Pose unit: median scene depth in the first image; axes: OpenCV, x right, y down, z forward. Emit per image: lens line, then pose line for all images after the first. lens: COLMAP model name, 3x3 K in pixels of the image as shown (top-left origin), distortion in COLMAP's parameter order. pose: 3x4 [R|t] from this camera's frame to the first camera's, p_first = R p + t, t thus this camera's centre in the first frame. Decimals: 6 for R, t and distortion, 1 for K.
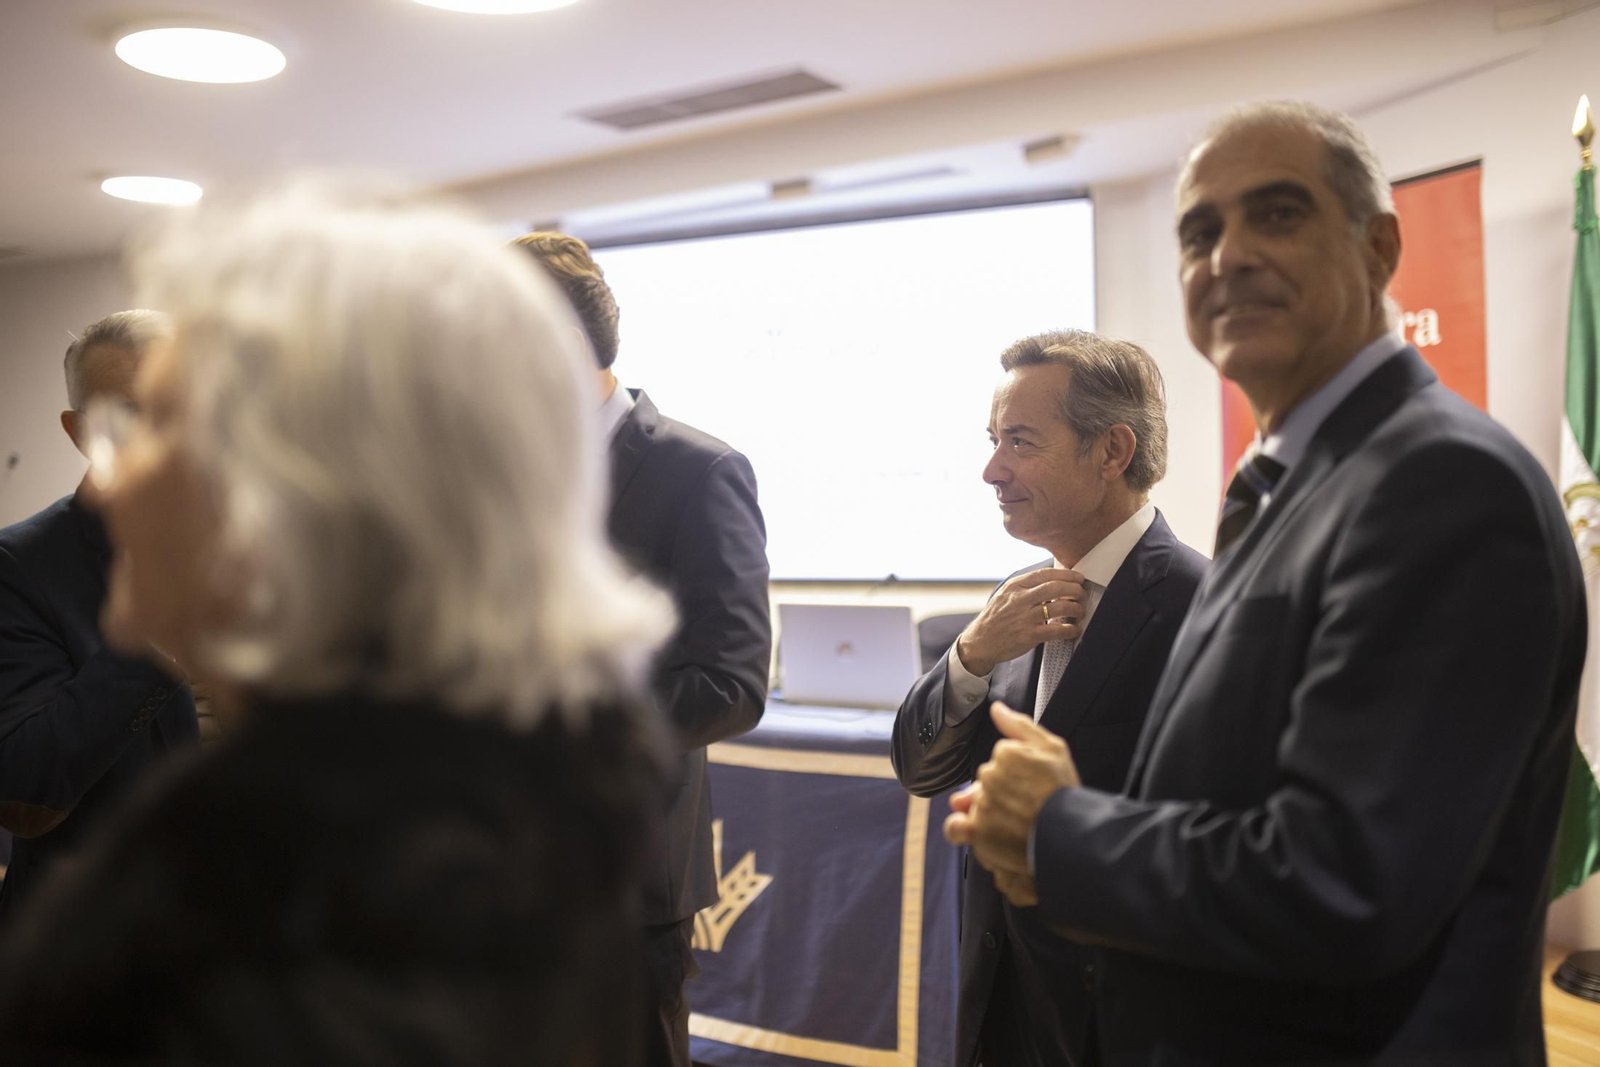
lens RADIAL K [[1516.0, 0, 800.0], [0, 1516.0, 533.5], [0, 0, 1]] dist [-0.062711, 0.112347]
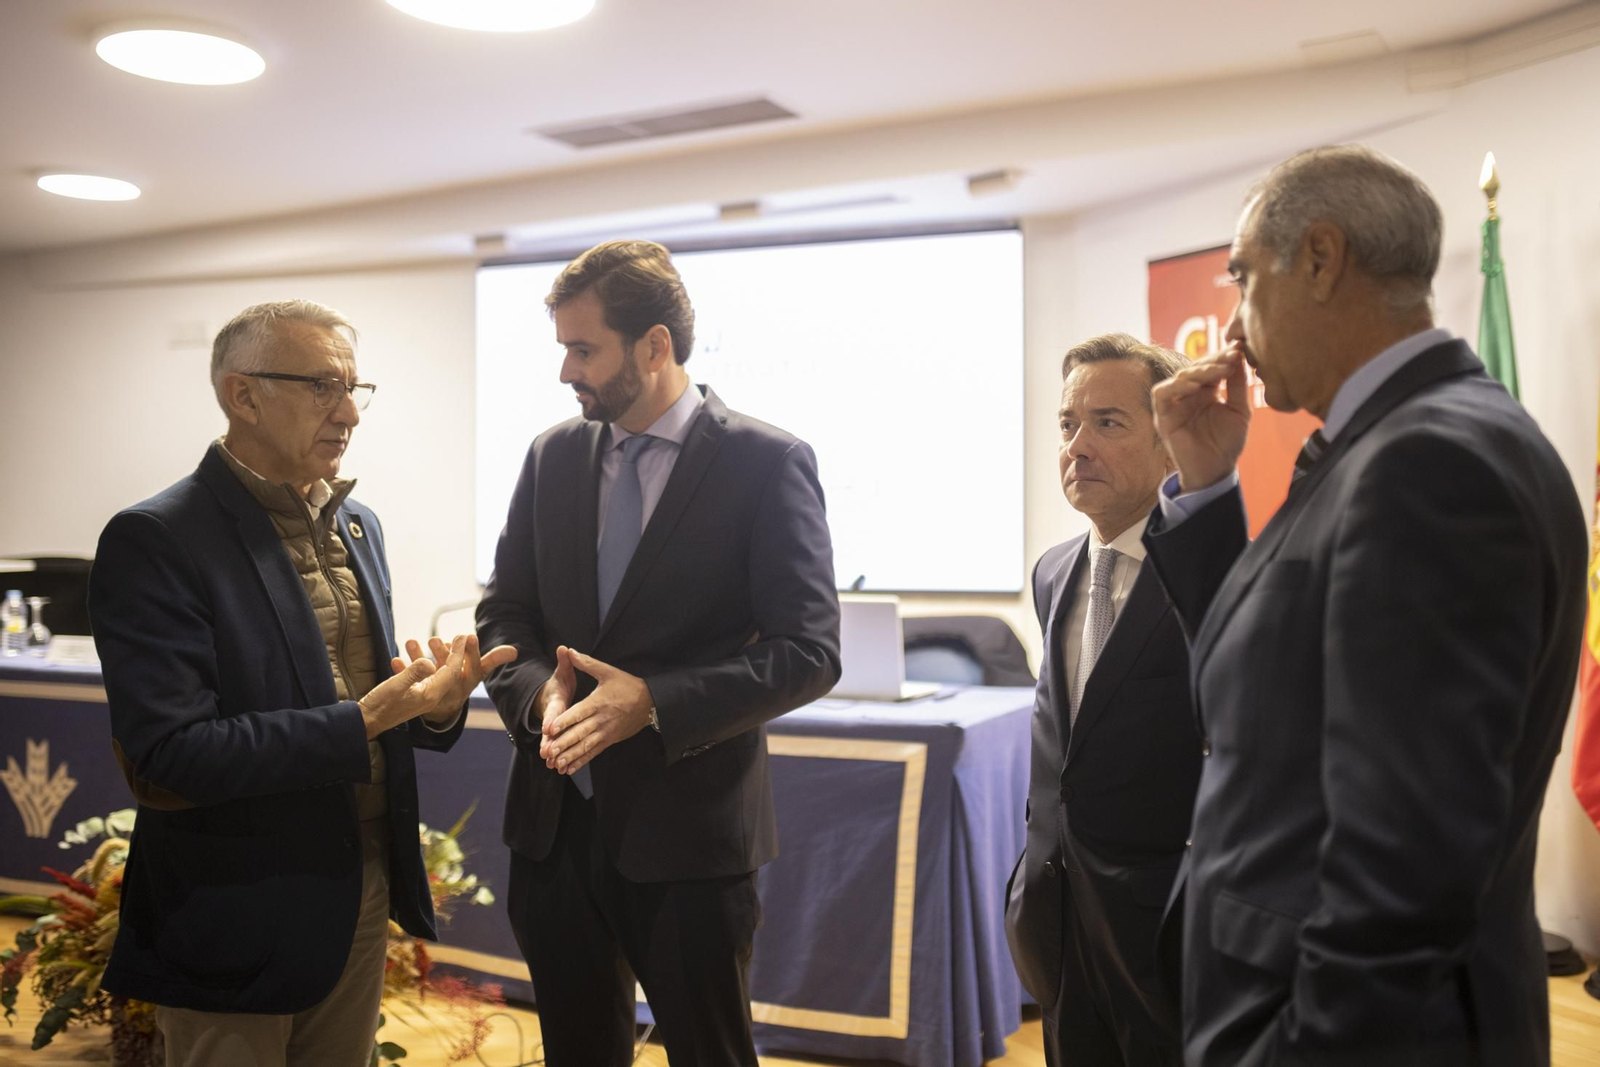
lens RADIAL K [[1516.0, 0, 800.0], [0, 1516.0, 533.5], [0, 0, 1]] dist [-0.062711, 0.112347]
pose [[0.995577, 0.017659, 0.092278, -0.100062], [-0.015986, 0.999695, -0.018831, 0.022038], [-0.092583, 0.017273, 0.995555, -0.059476]]
